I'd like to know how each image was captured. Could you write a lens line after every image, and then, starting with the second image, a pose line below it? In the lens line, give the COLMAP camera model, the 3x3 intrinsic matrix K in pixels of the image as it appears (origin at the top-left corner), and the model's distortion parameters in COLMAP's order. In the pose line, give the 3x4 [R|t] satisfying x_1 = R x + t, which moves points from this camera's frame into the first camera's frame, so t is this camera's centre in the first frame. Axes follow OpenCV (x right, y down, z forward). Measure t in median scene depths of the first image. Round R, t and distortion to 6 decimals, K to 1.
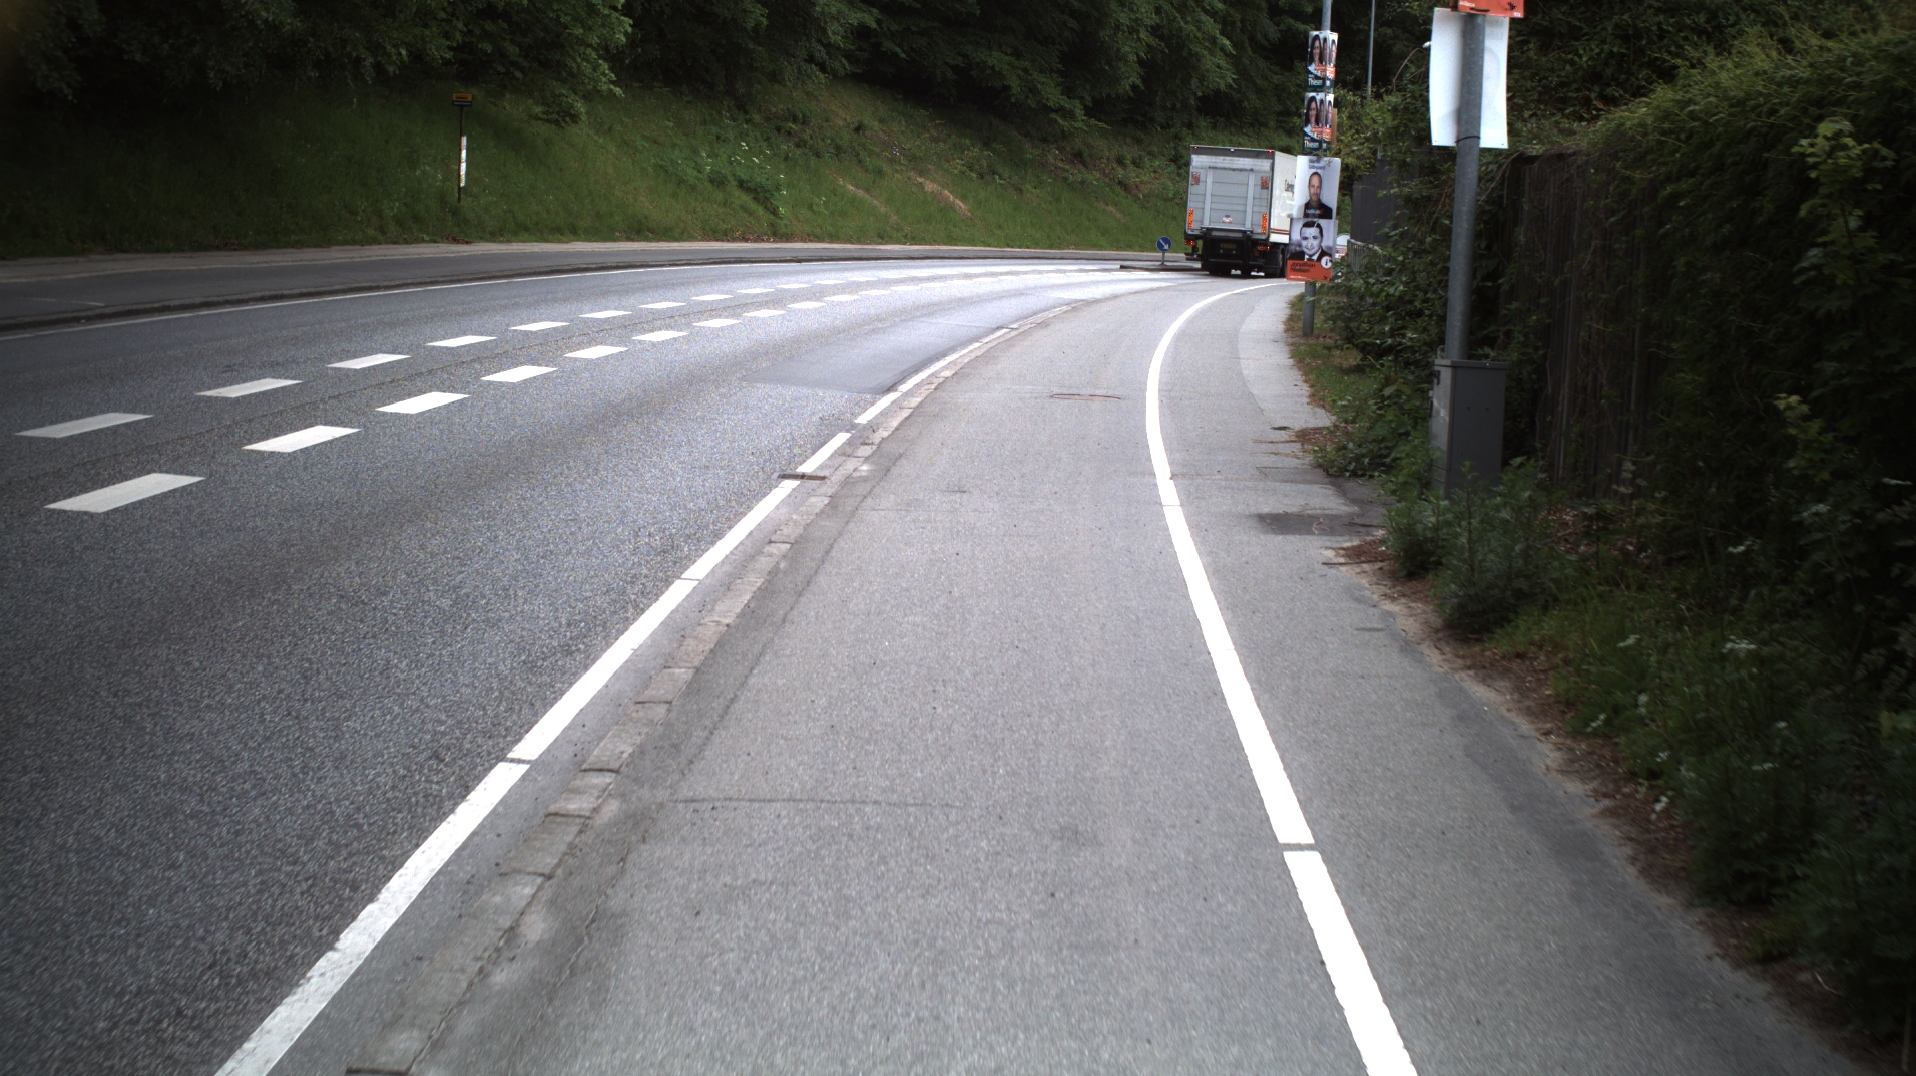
lens RADIAL K [[3474.9, 0, 958.0], [0, 3474.9, 538.0], [0, 0, 1]] dist [-0.293937, 0.513541]
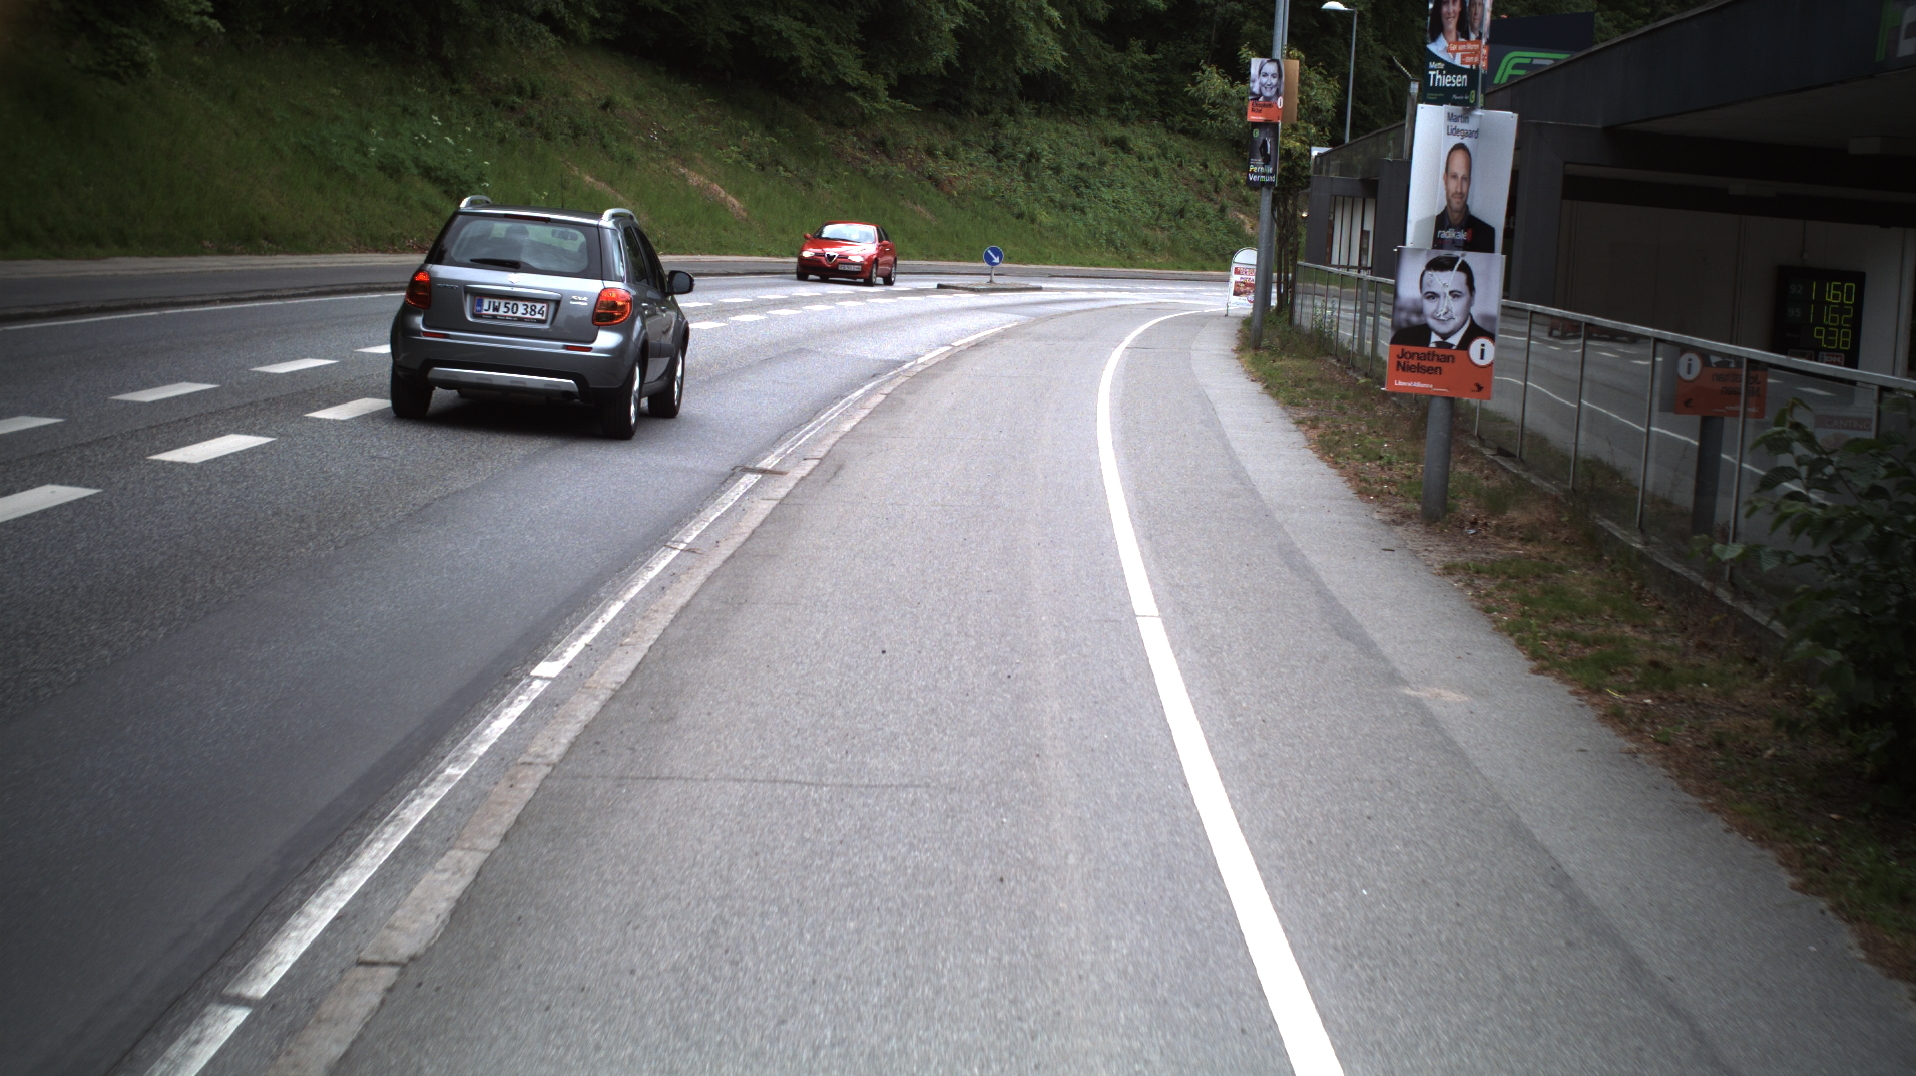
lens RADIAL K [[3474.9, 0, 958.0], [0, 3474.9, 538.0], [0, 0, 1]] dist [-0.293937, 0.513541]
pose [[0.998211, 0.006455, 0.059438, 0.008381], [-0.006514, 0.999978, 0.000797, -0.031234], [-0.059432, -0.001183, 0.998232, 0.316892]]
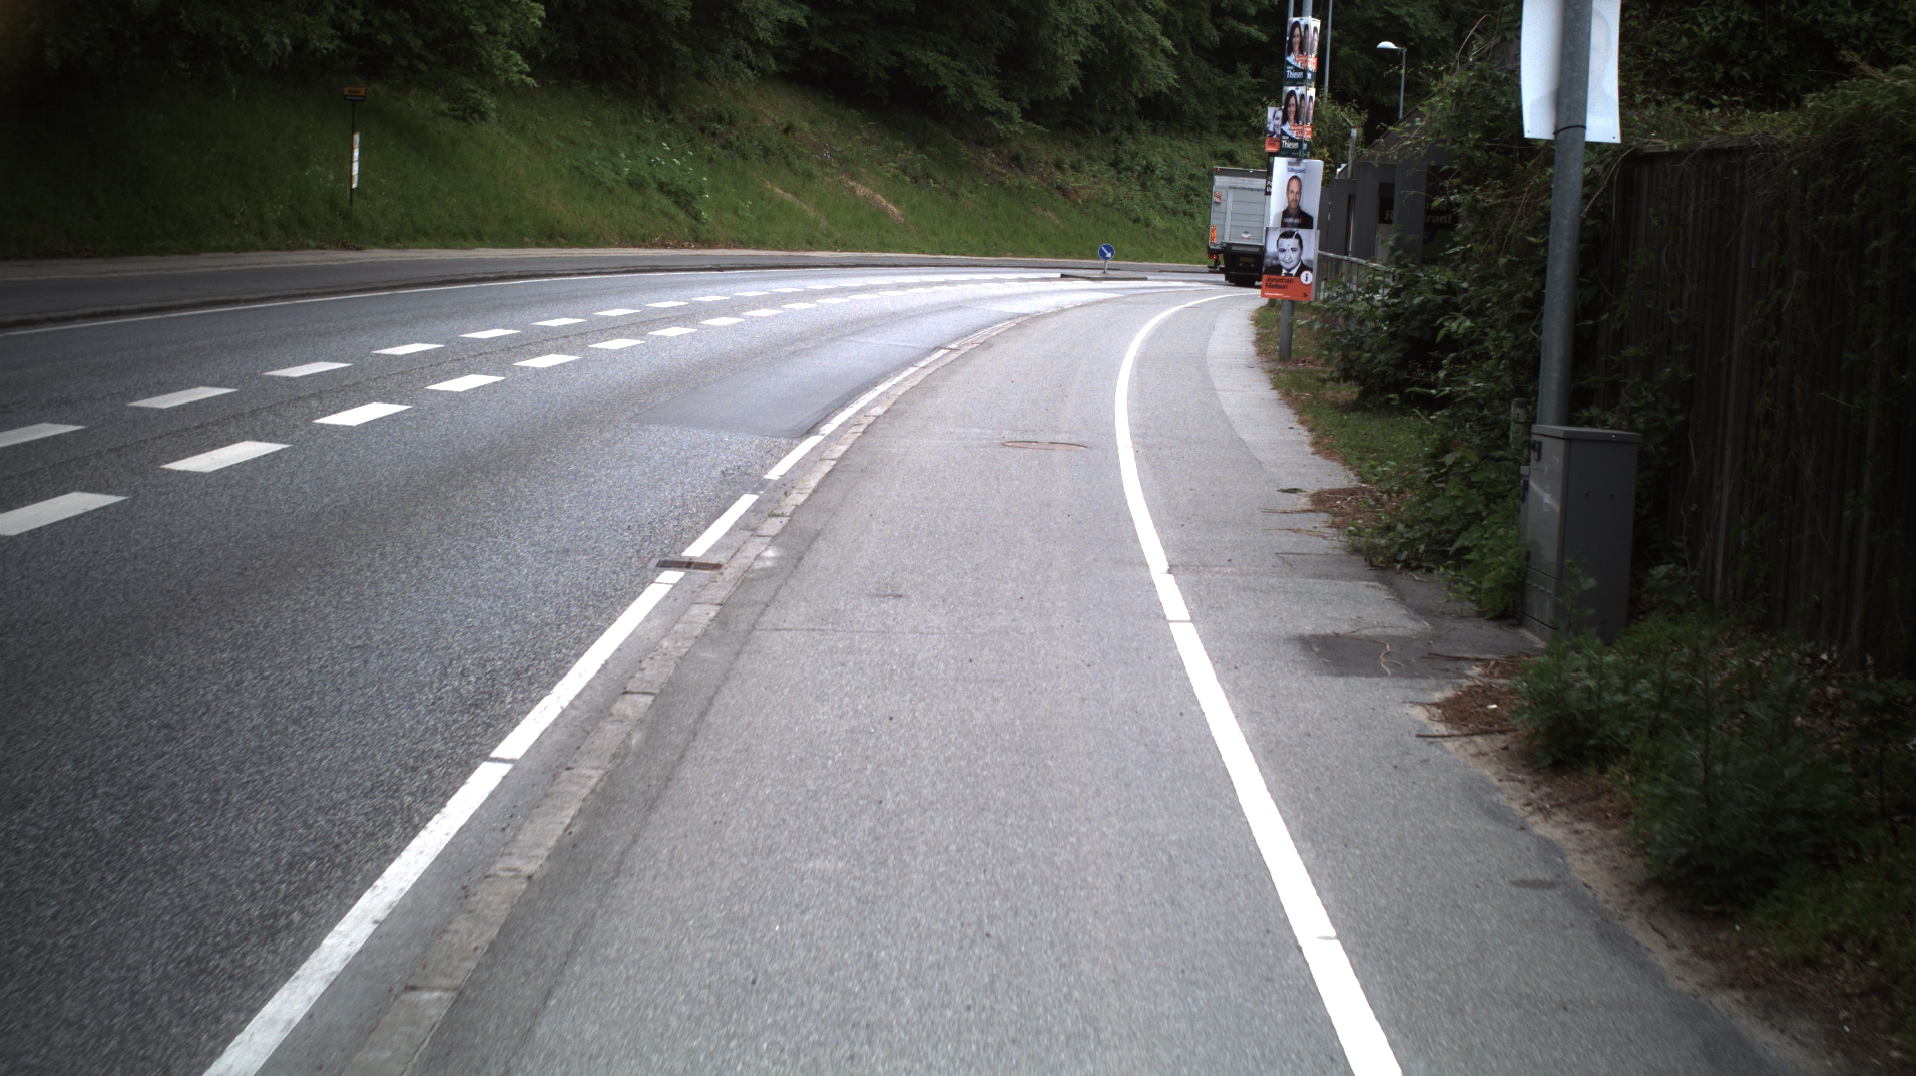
lens RADIAL K [[3474.9, 0, 958.0], [0, 3474.9, 538.0], [0, 0, 1]] dist [-0.293937, 0.513541]
pose [[0.999796, 0.003827, 0.019809, -0.000133], [-0.003802, 0.999992, -0.001312, -0.006327], [-0.019814, 0.001236, 0.999803, 0.063224]]
